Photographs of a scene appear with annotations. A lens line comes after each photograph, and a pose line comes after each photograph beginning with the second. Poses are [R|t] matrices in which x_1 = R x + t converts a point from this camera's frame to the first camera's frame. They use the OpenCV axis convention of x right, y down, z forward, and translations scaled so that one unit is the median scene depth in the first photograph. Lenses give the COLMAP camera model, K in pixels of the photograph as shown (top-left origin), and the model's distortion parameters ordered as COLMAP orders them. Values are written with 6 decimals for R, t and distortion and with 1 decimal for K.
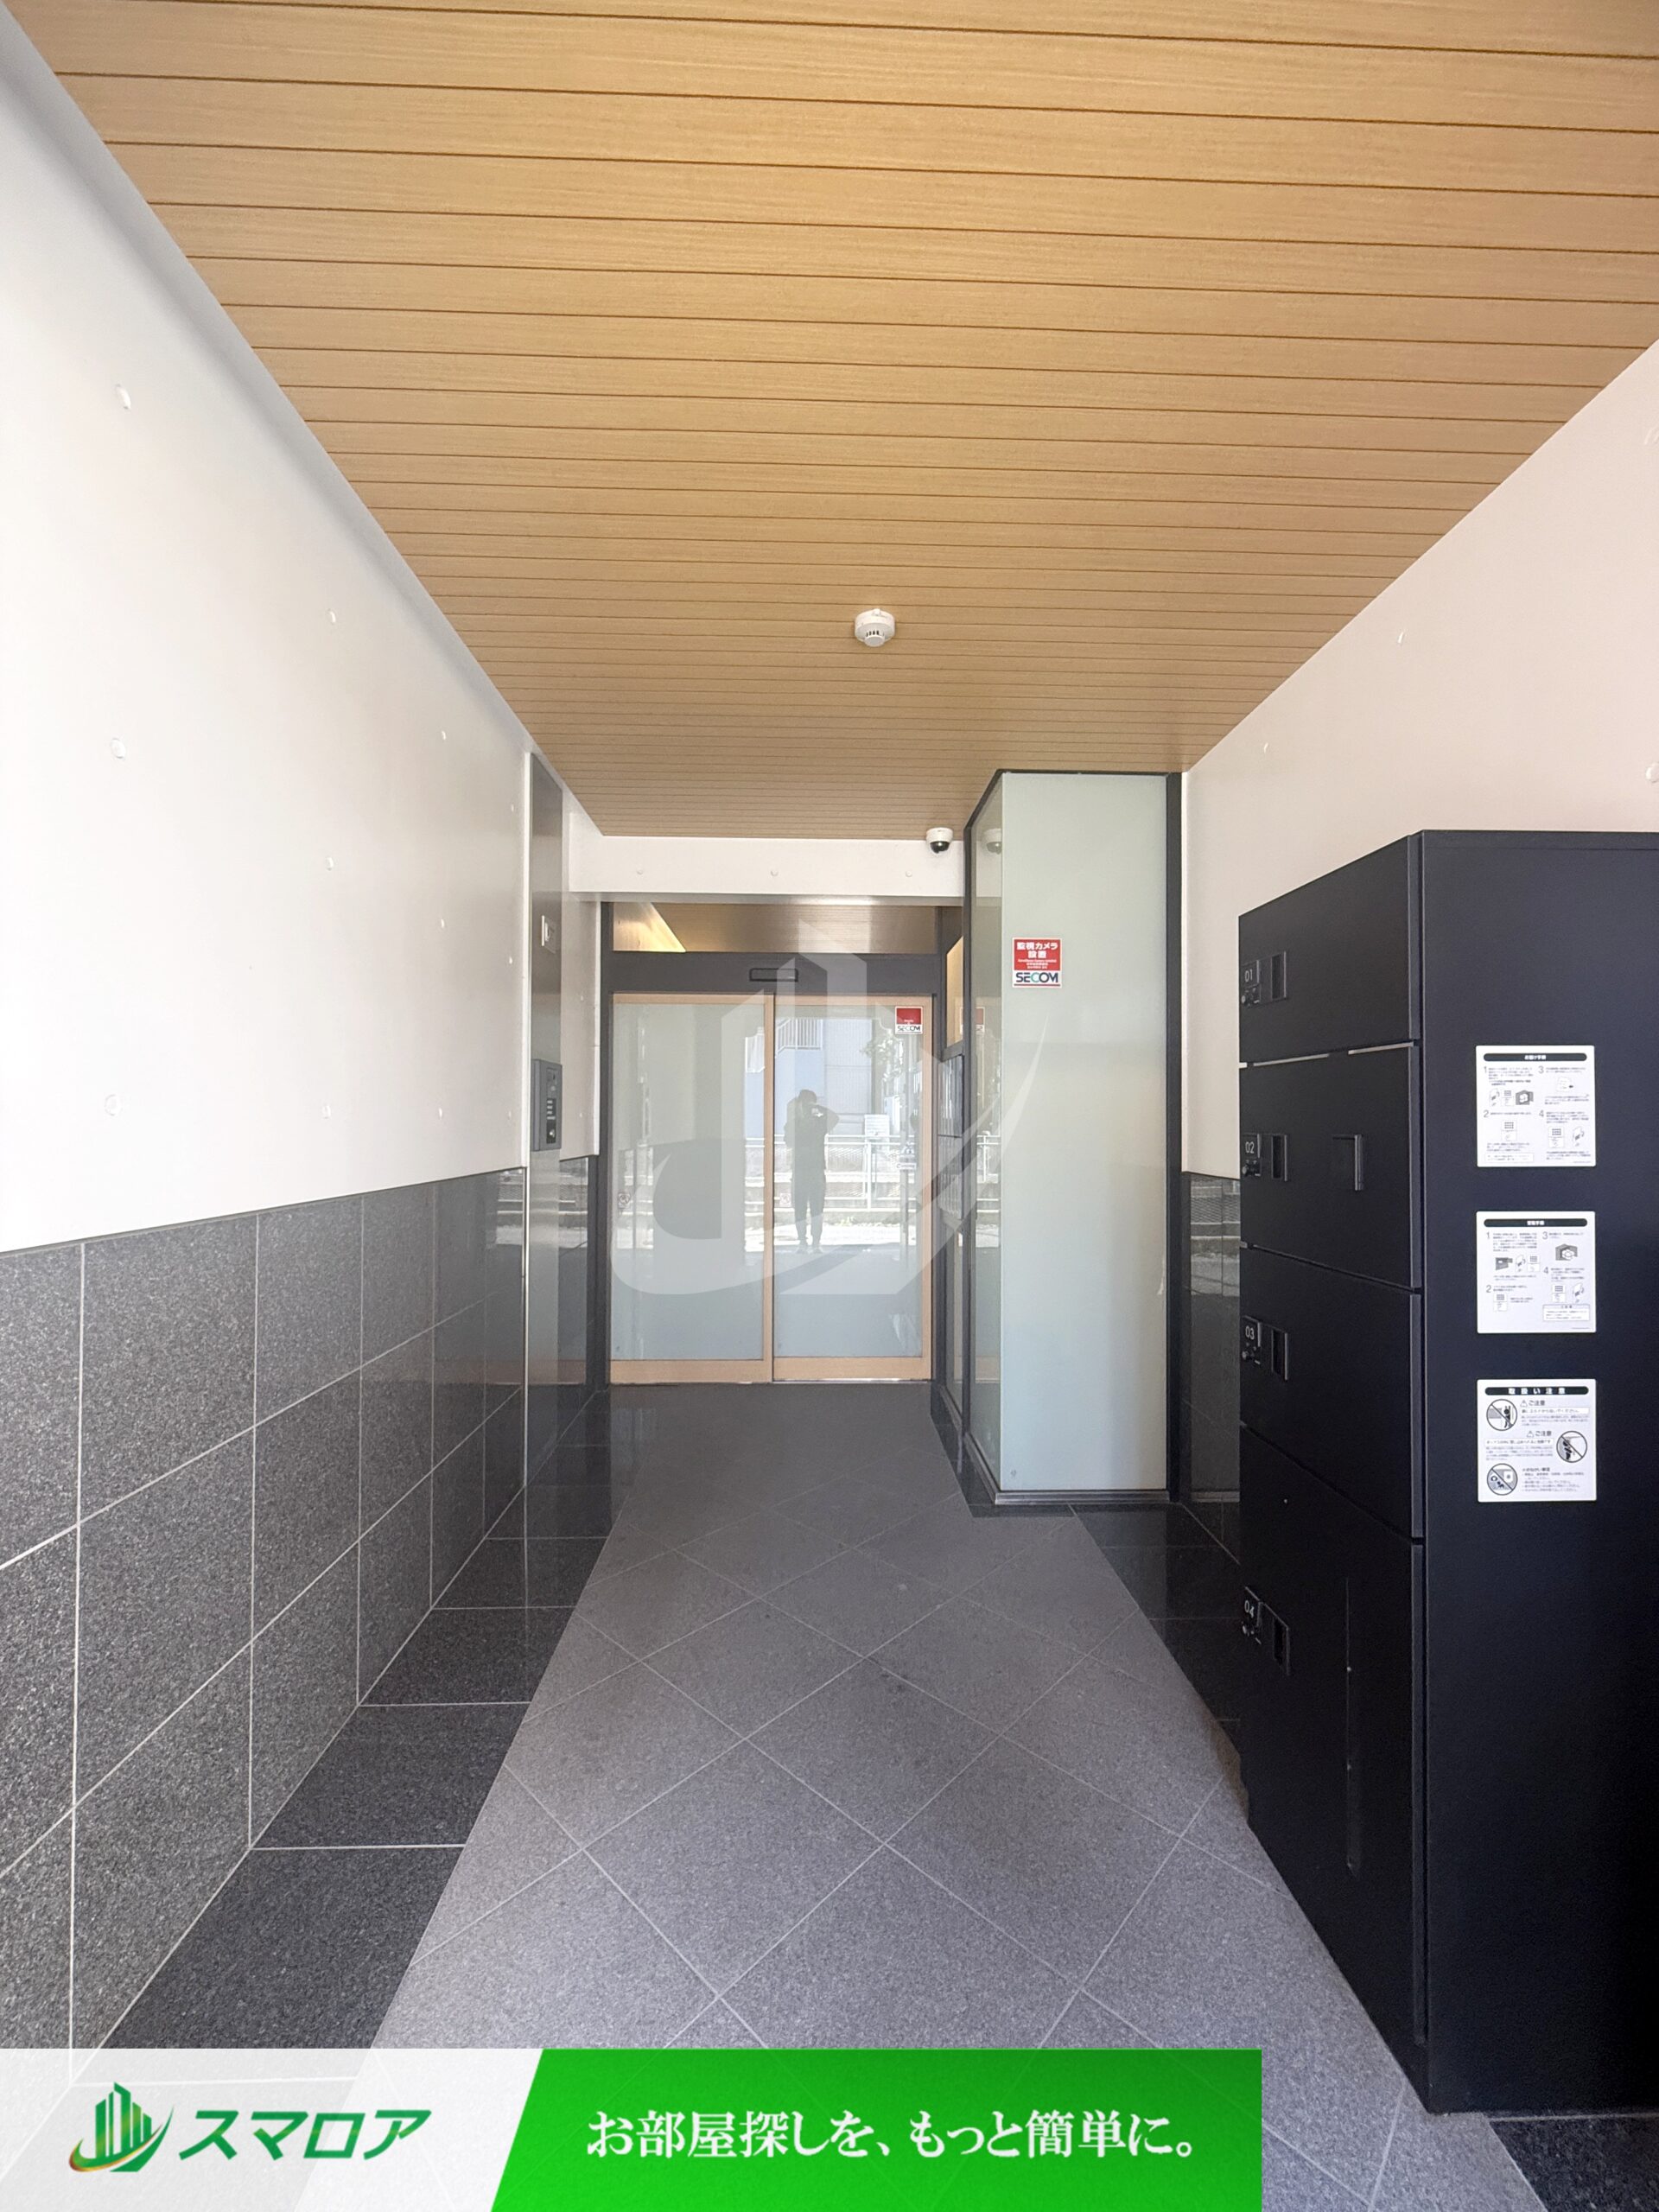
lens RADIAL K [[881.0, 0, 831.7], [0, 881.0, 1111.6], [0, 0, 1]] dist [-0.000155, 0.000545]
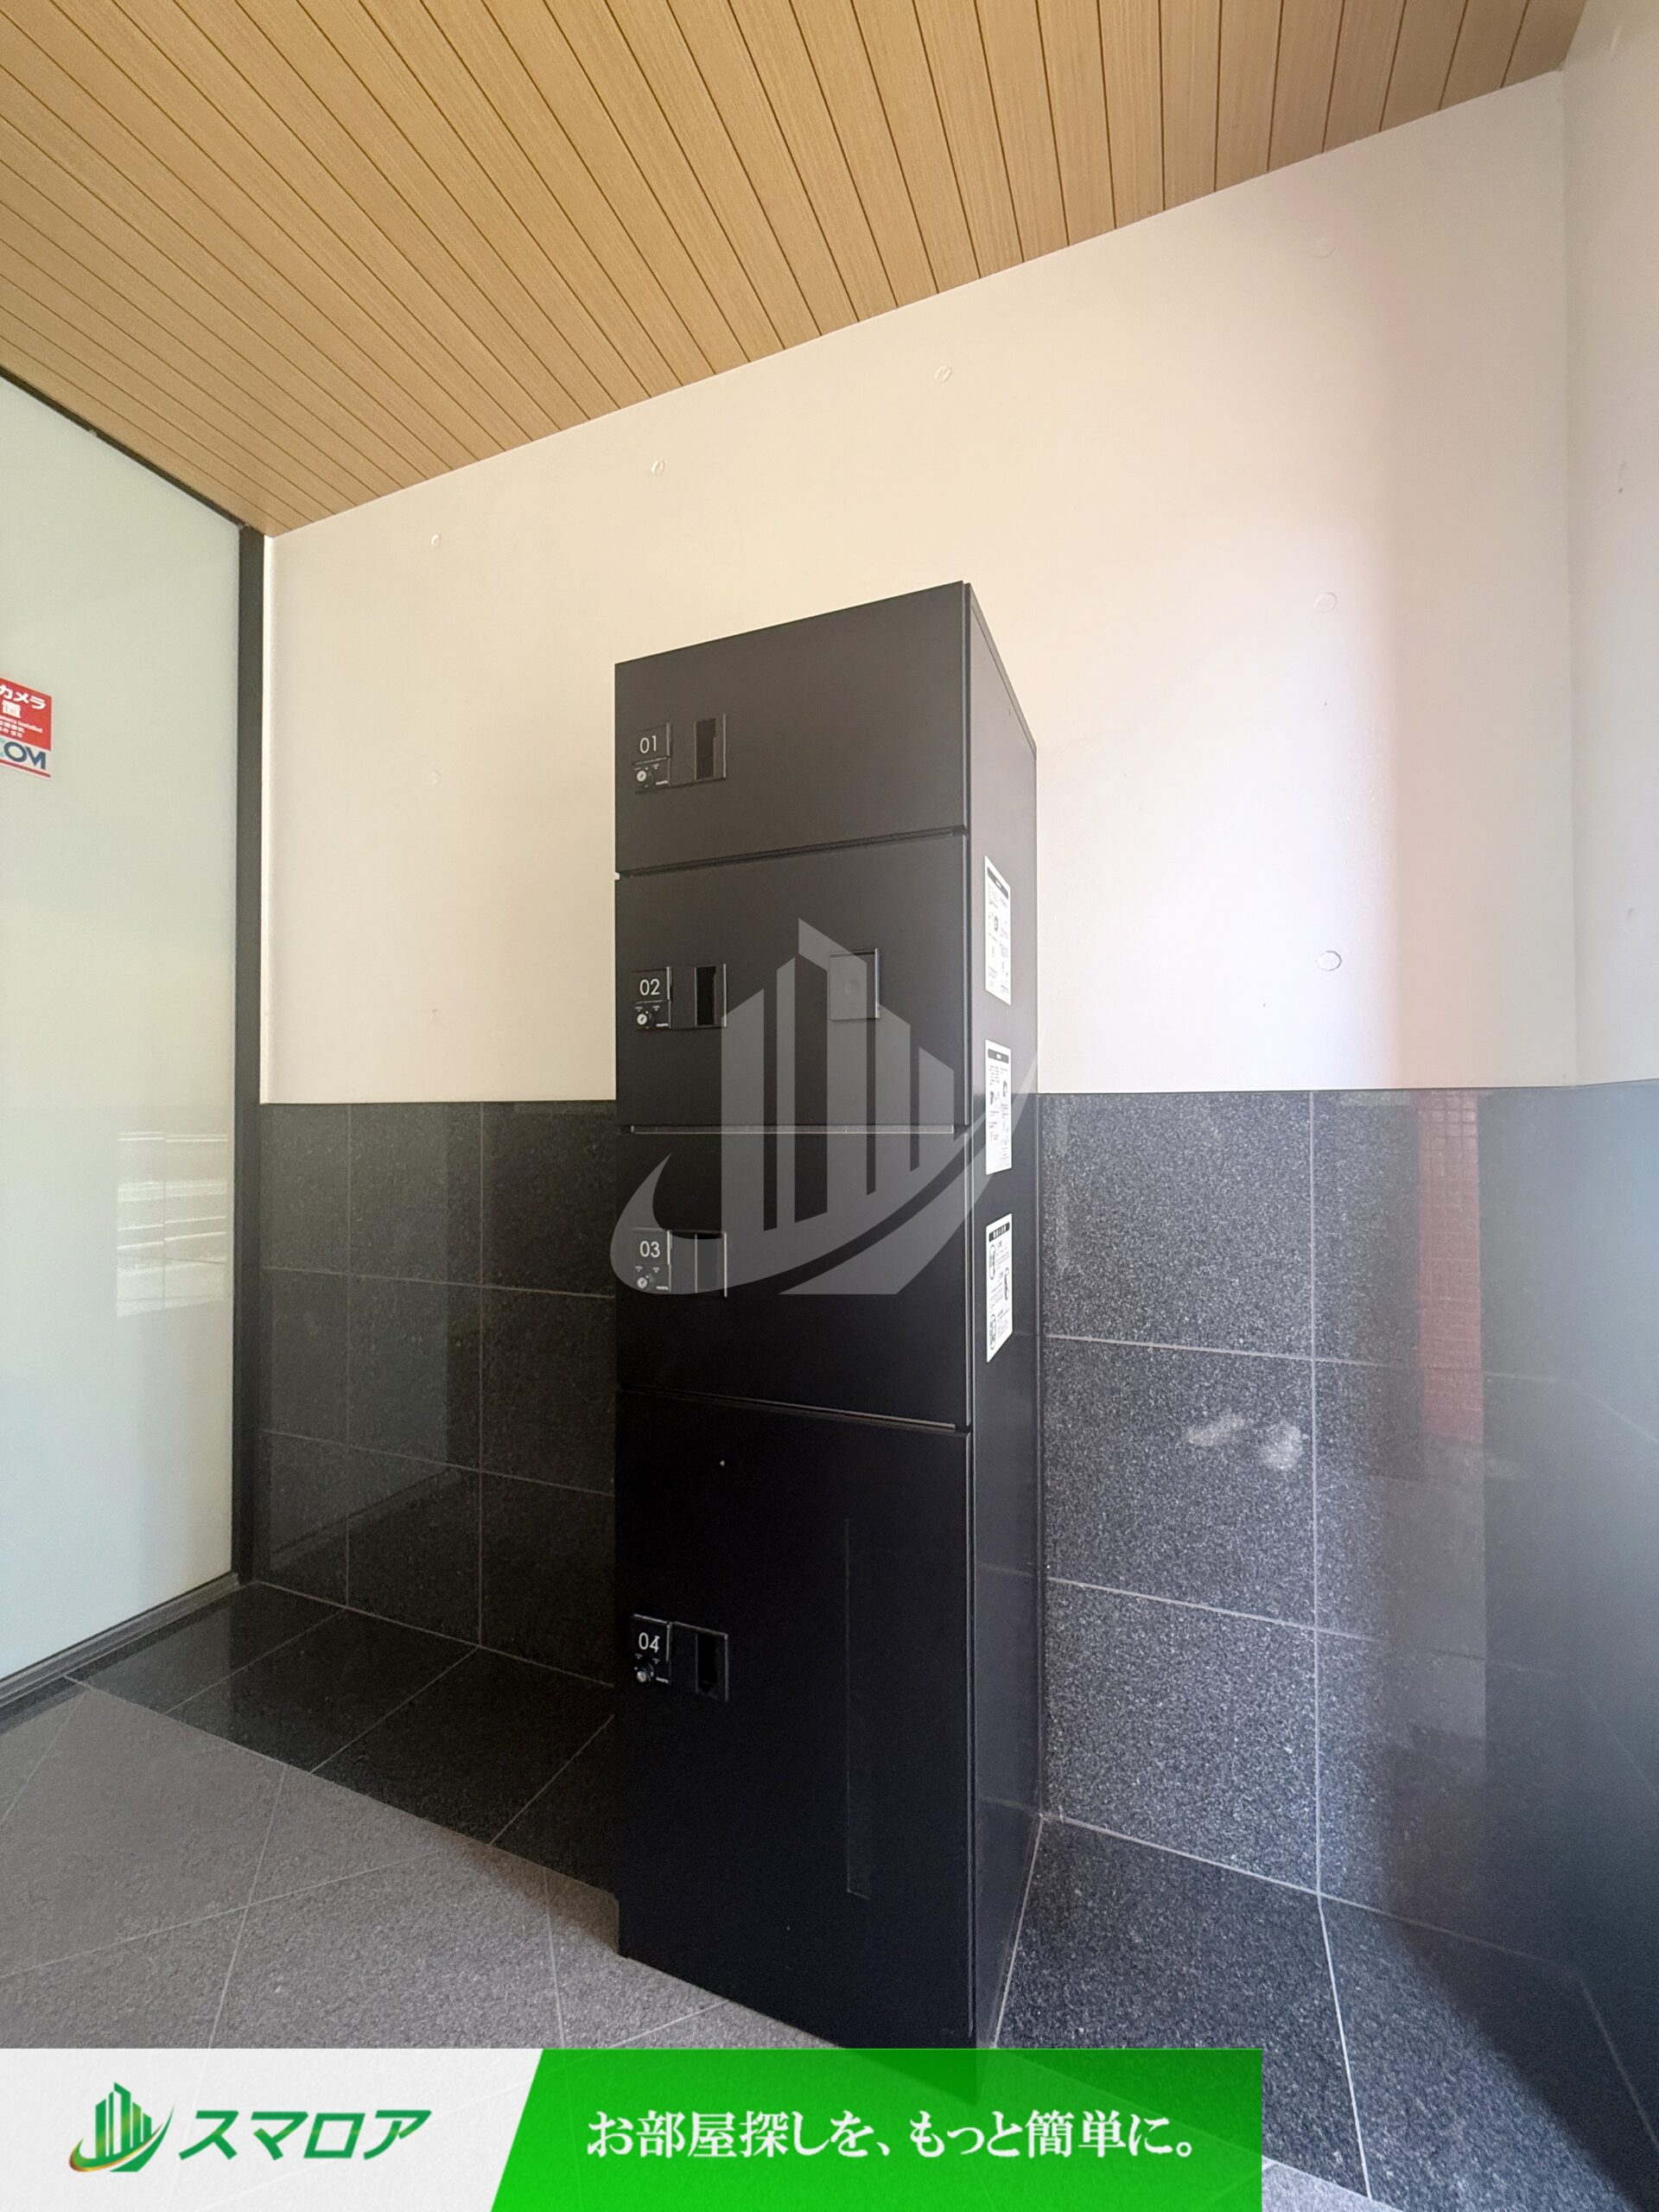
lens RADIAL K [[881.0, 0, 826.1], [0, 881.0, 1110.3], [0, 0, 1]] dist [-0.000155, 0.000545]
pose [[0.404652, 0.009128, 0.914425, -0.059519], [-0.006680, 0.999953, -0.007025, 0.075548], [-0.914446, -0.003266, 0.404694, 0.307154]]
